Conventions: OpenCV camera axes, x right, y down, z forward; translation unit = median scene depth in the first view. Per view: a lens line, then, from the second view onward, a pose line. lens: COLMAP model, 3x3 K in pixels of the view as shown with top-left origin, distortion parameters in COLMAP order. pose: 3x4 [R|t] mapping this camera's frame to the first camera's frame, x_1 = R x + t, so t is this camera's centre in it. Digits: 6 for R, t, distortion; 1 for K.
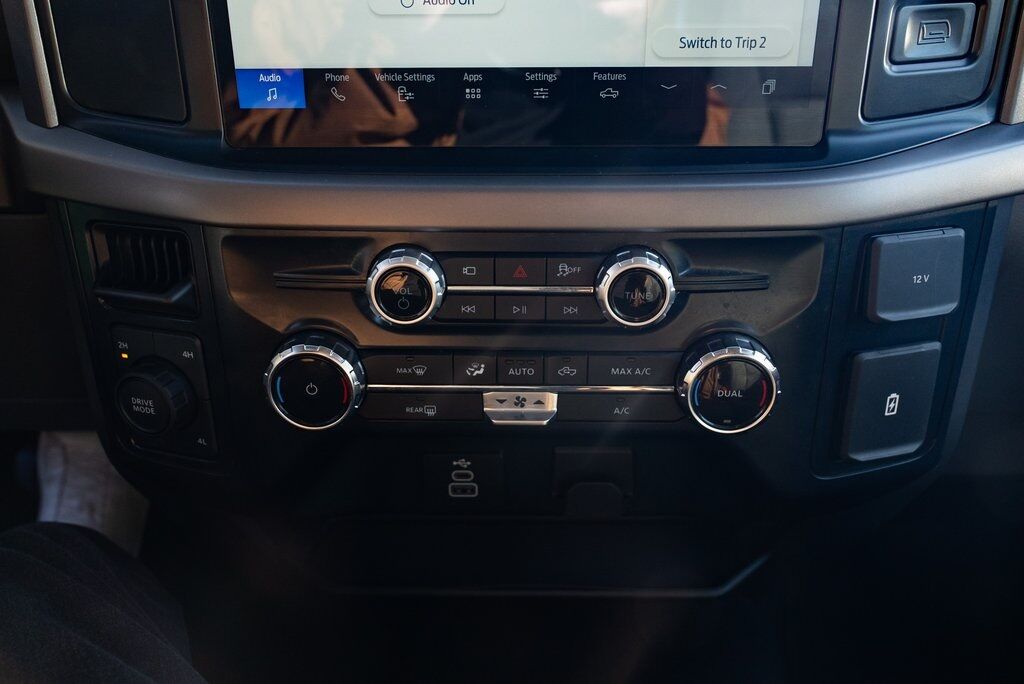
lens RADIAL K [[854.5, 0, 512.0], [0, 854.5, 342.0], [0, 0, 1]] dist [-0.014115, 0.006553]
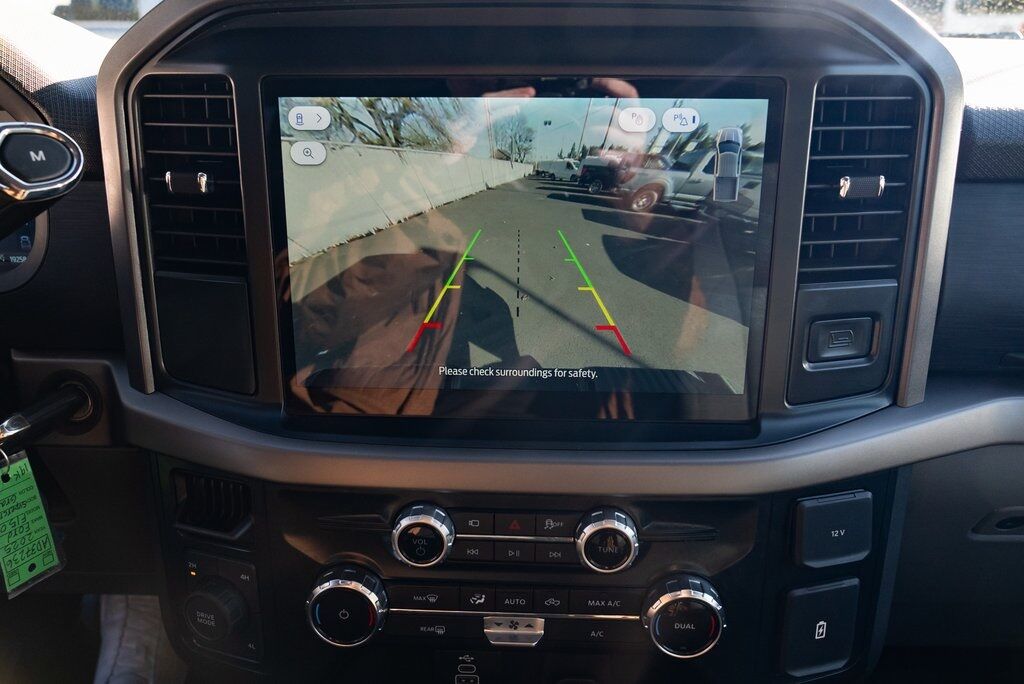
lens RADIAL K [[760.2, 0, 512.0], [0, 760.2, 342.0], [0, 0, 1]] dist [-0.034687, 0.032783]
pose [[0.999816, 0.015034, -0.011929, 0.014313], [-0.016468, 0.991245, -0.131008, -0.196551], [0.009855, 0.131180, 0.991310, -0.129598]]
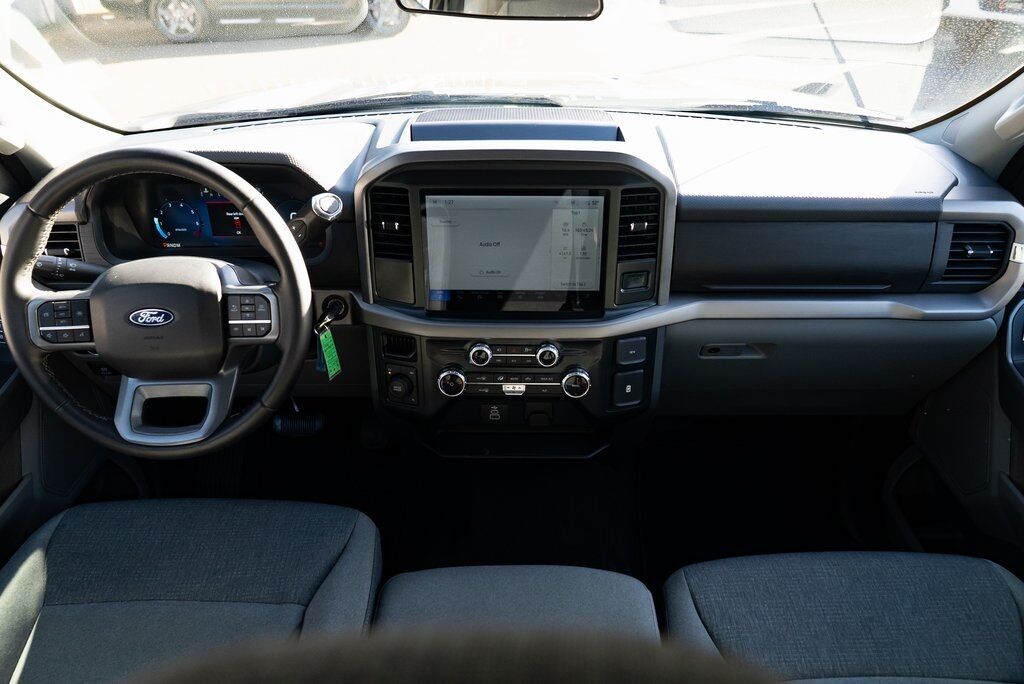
lens RADIAL K [[697.9, 0, 512.0], [0, 697.9, 342.0], [0, 0, 1]] dist [-0.025915, 0.008441]
pose [[0.999990, 0.002178, 0.003937, -0.009312], [-0.002260, 0.999779, 0.020918, -0.169738], [-0.003891, -0.020927, 0.999773, -1.754565]]
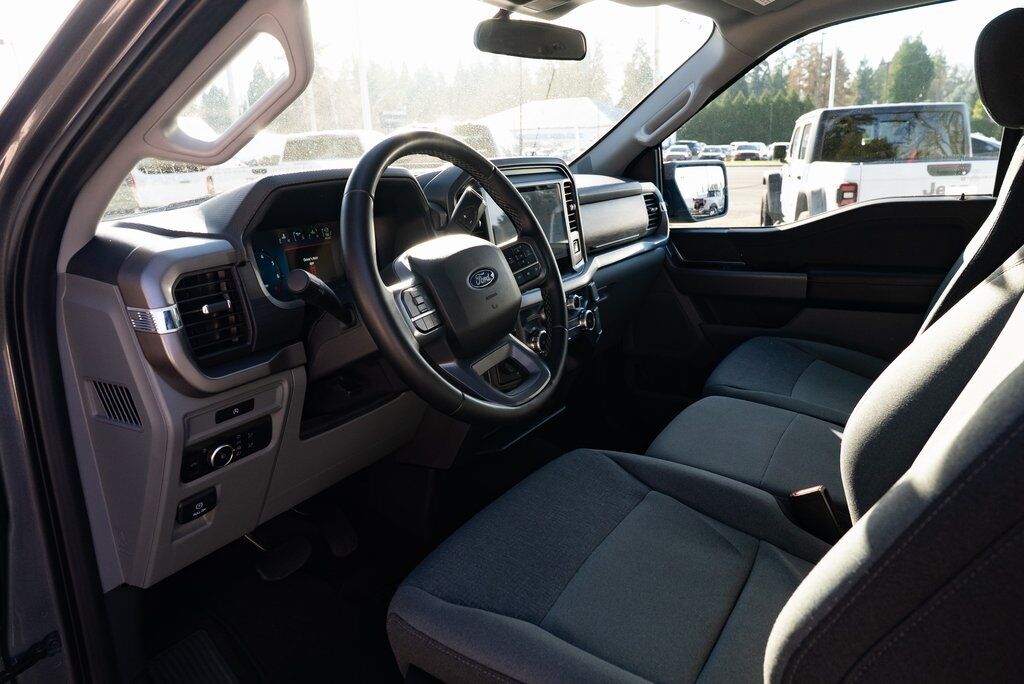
lens RADIAL K [[697.9, 0, 512.0], [0, 697.9, 342.0], [0, 0, 1]] dist [-0.025915, 0.008441]
pose [[0.503813, -0.230561, 0.832475, -3.113410], [0.474126, 0.879387, -0.043387, 0.134564], [-0.722064, 0.416557, 0.552362, -0.753911]]
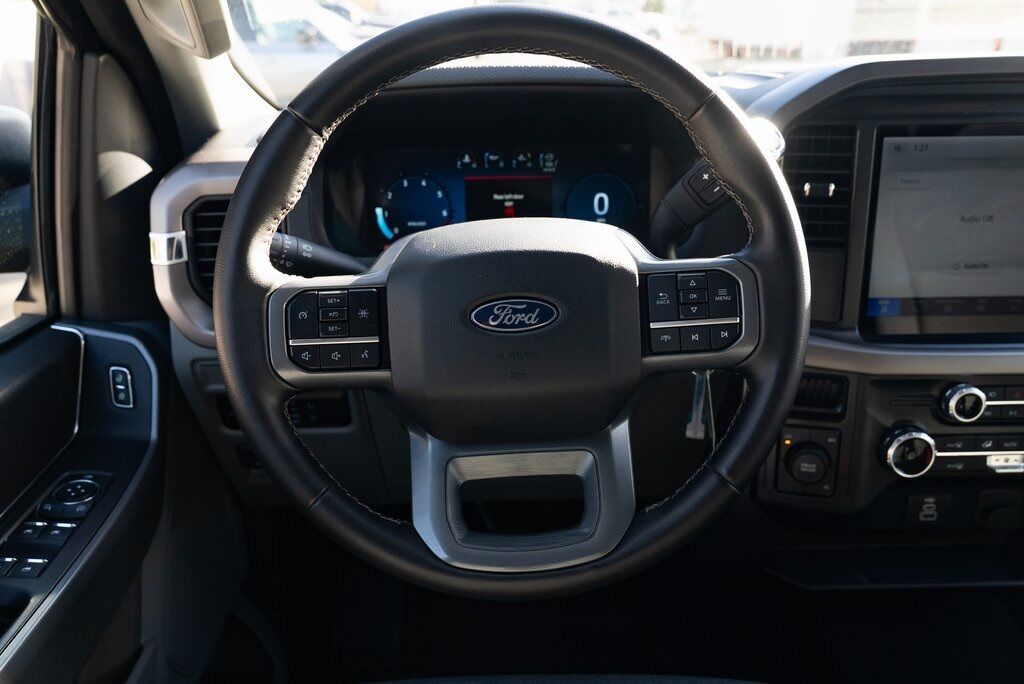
lens RADIAL K [[760.2, 0, 512.0], [0, 760.2, 342.0], [0, 0, 1]] dist [-0.034687, 0.032783]
pose [[0.999453, -0.016152, 0.028875, -1.219427], [0.020226, 0.988946, -0.146888, 0.033693], [-0.026183, 0.147391, 0.988732, -0.750811]]
